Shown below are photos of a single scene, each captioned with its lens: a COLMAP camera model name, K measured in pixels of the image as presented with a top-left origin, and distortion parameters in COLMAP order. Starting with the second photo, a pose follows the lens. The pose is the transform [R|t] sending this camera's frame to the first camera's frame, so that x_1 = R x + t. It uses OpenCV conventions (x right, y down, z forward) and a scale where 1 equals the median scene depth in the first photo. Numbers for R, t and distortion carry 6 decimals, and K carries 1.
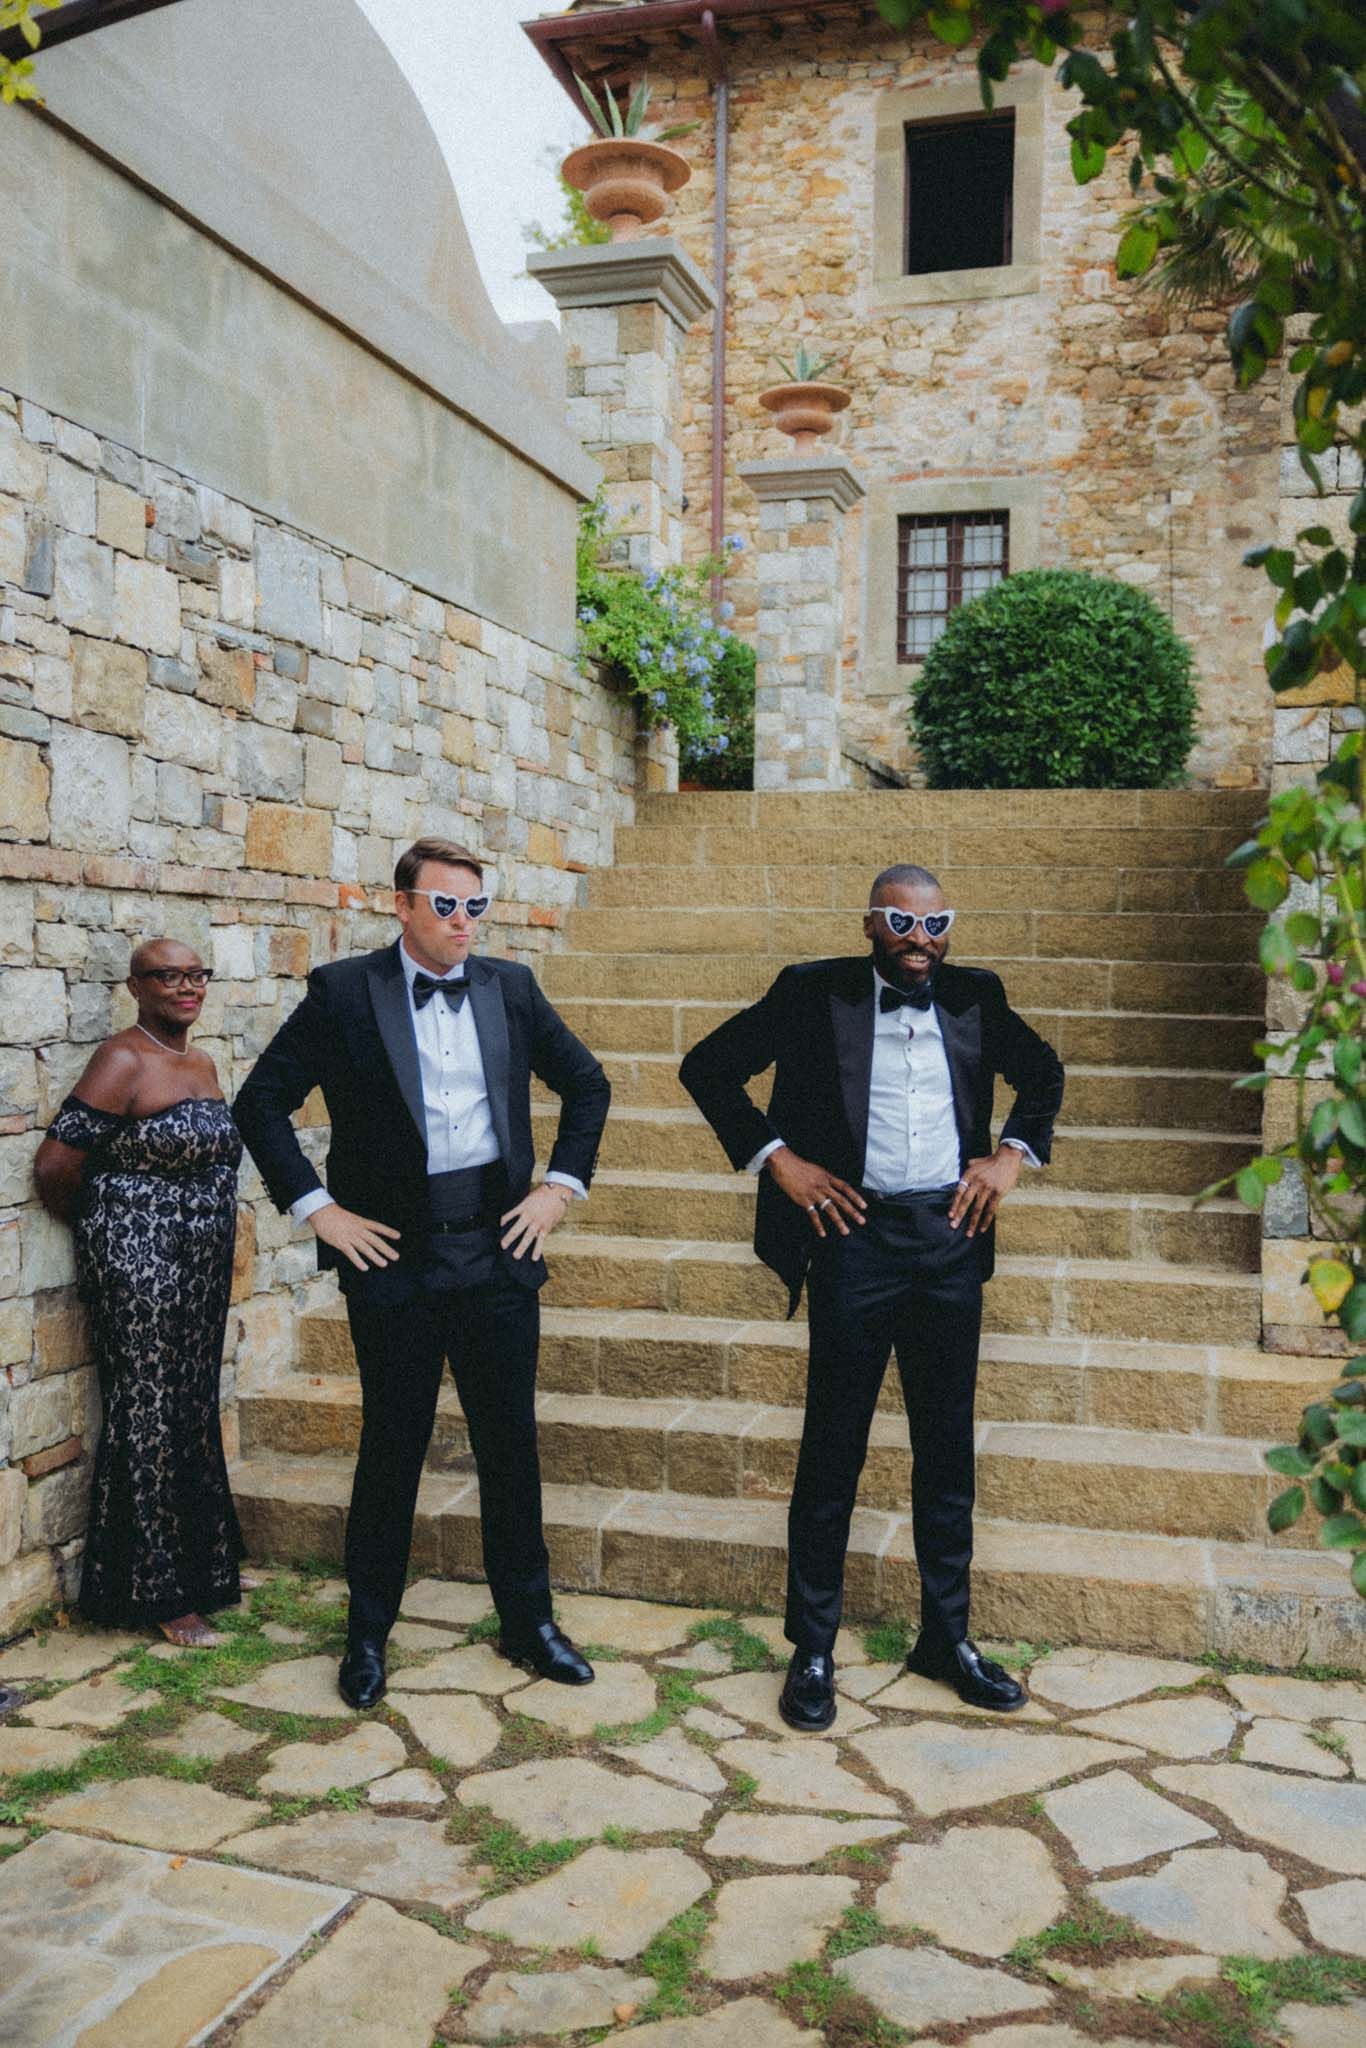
lens RADIAL K [[1855.0, 0, 677.4], [0, 1855.0, 1018.3], [0, 0, 1]] dist [-0.017830, 0.027582]
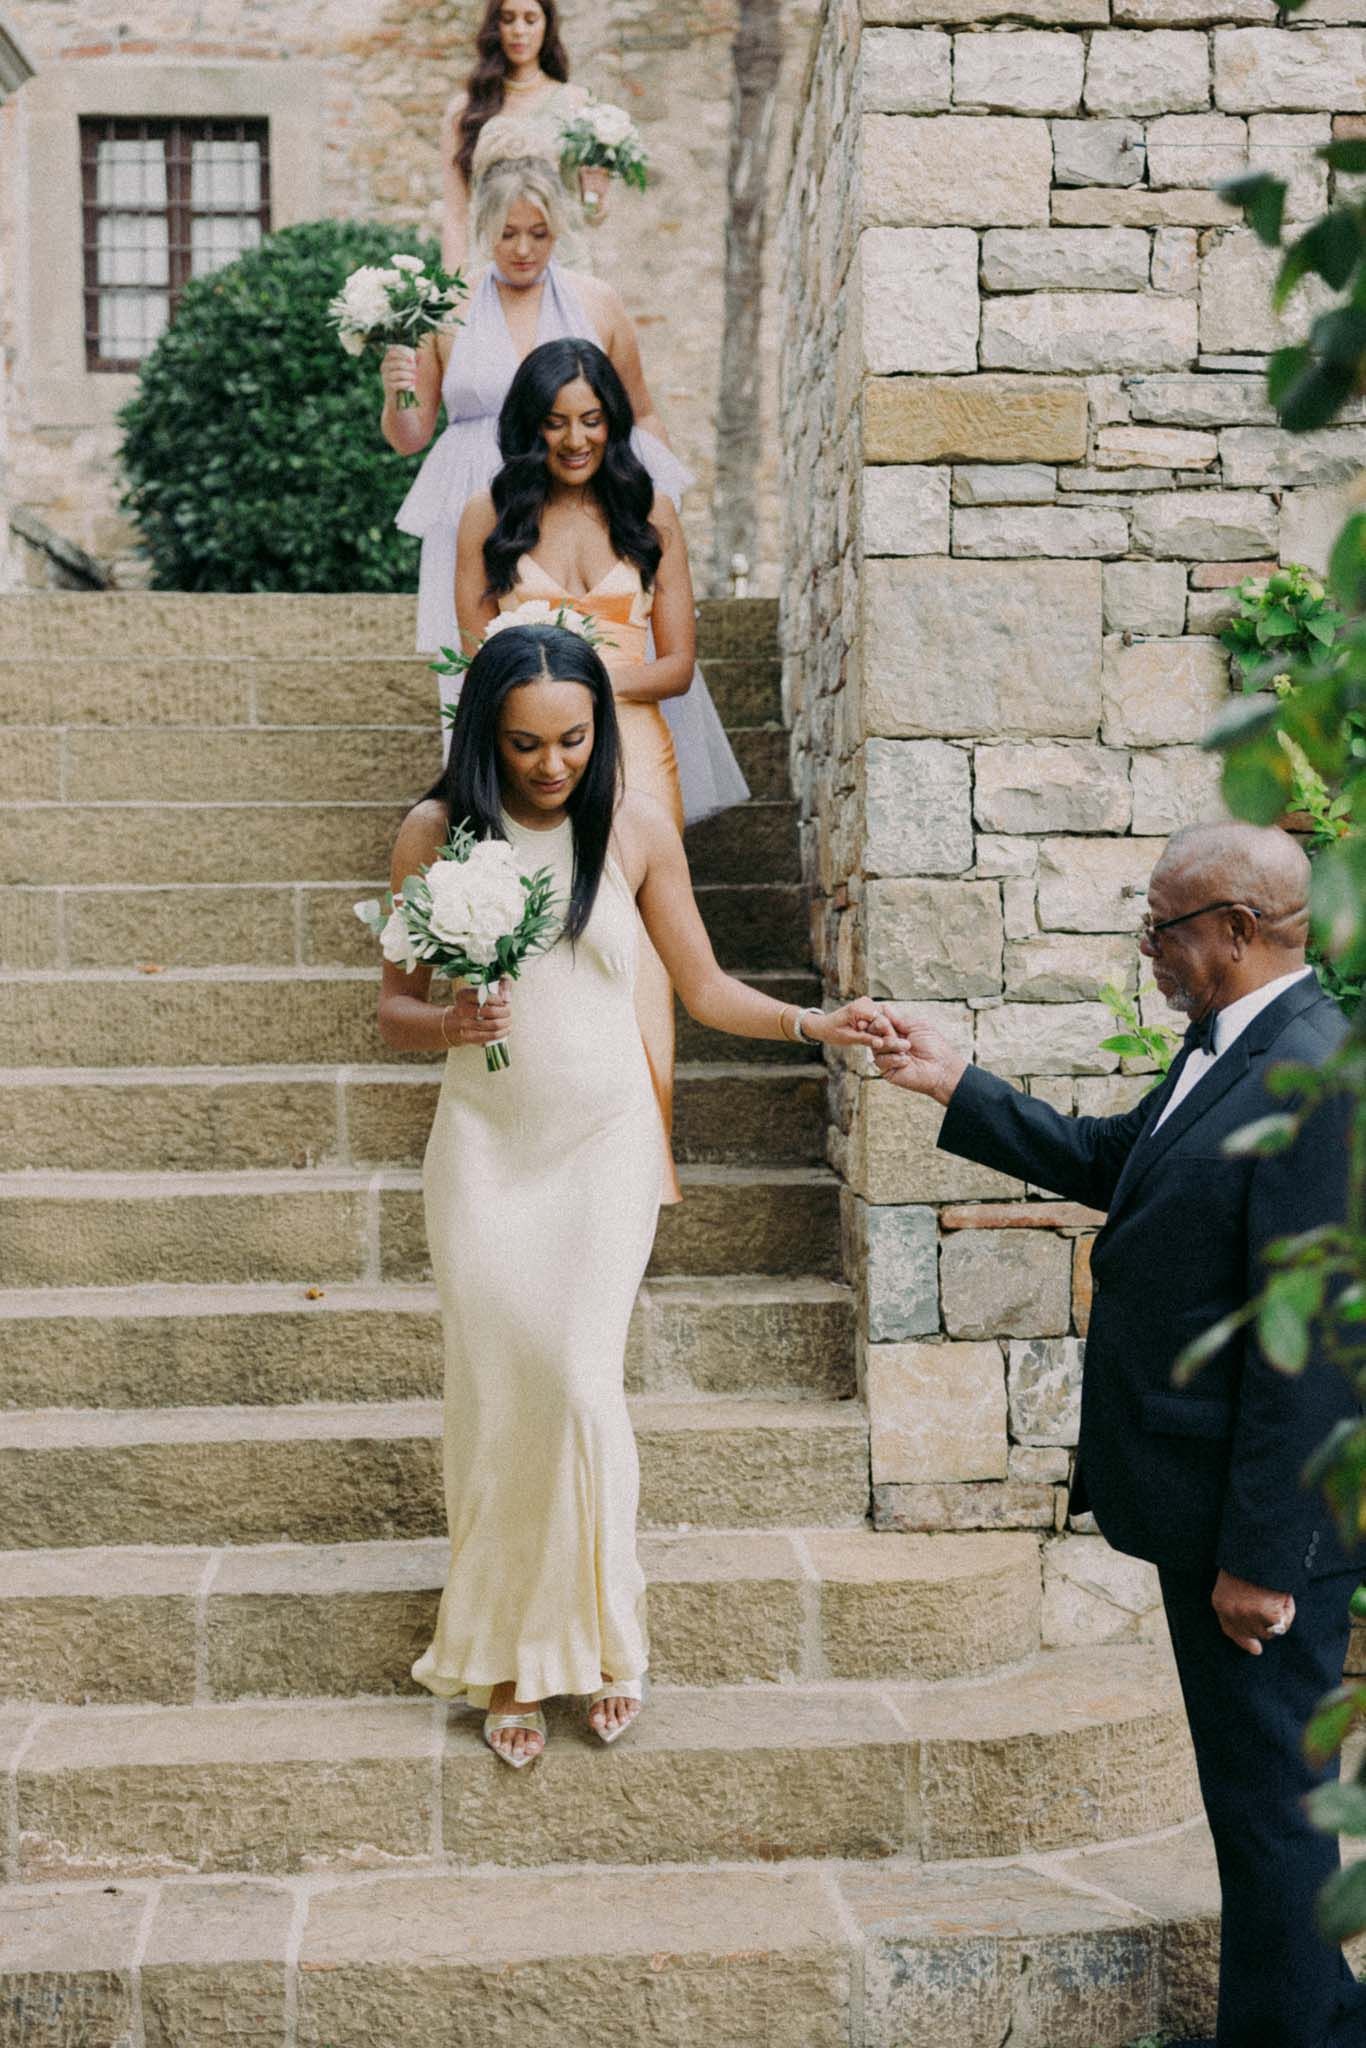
lens RADIAL K [[3057.4, 0, 680.3], [0, 3057.4, 1016.2], [0, 0, 1]] dist [0.019454, 0.000000]
pose [[0.946183, -0.034475, 0.321790, -0.058382], [0.029399, 0.999355, 0.020622, -0.010158], [-0.322294, -0.010052, 0.946586, 0.073728]]
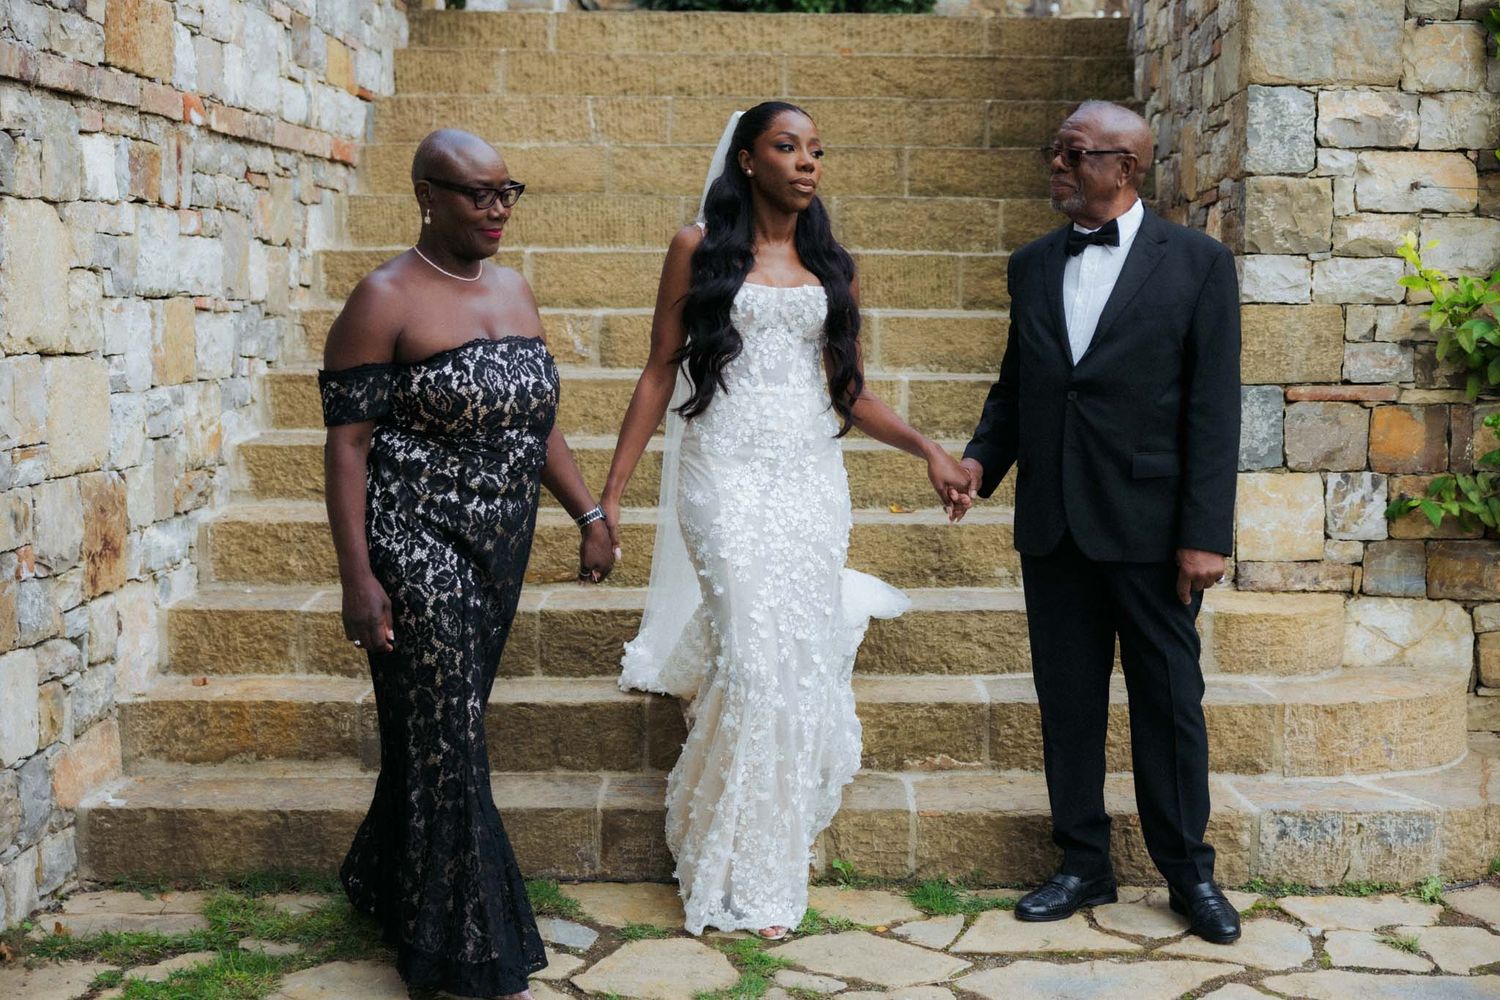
lens RADIAL K [[2184.1, 0, 753.4], [0, 2184.1, 502.8], [0, 0, 1]] dist [0.016915, 0.000000]
pose [[0.966596, -0.035051, 0.253895, -0.207840], [0.015167, 0.996691, 0.079857, 0.039489], [-0.255854, -0.073339, 0.963929, -0.025216]]
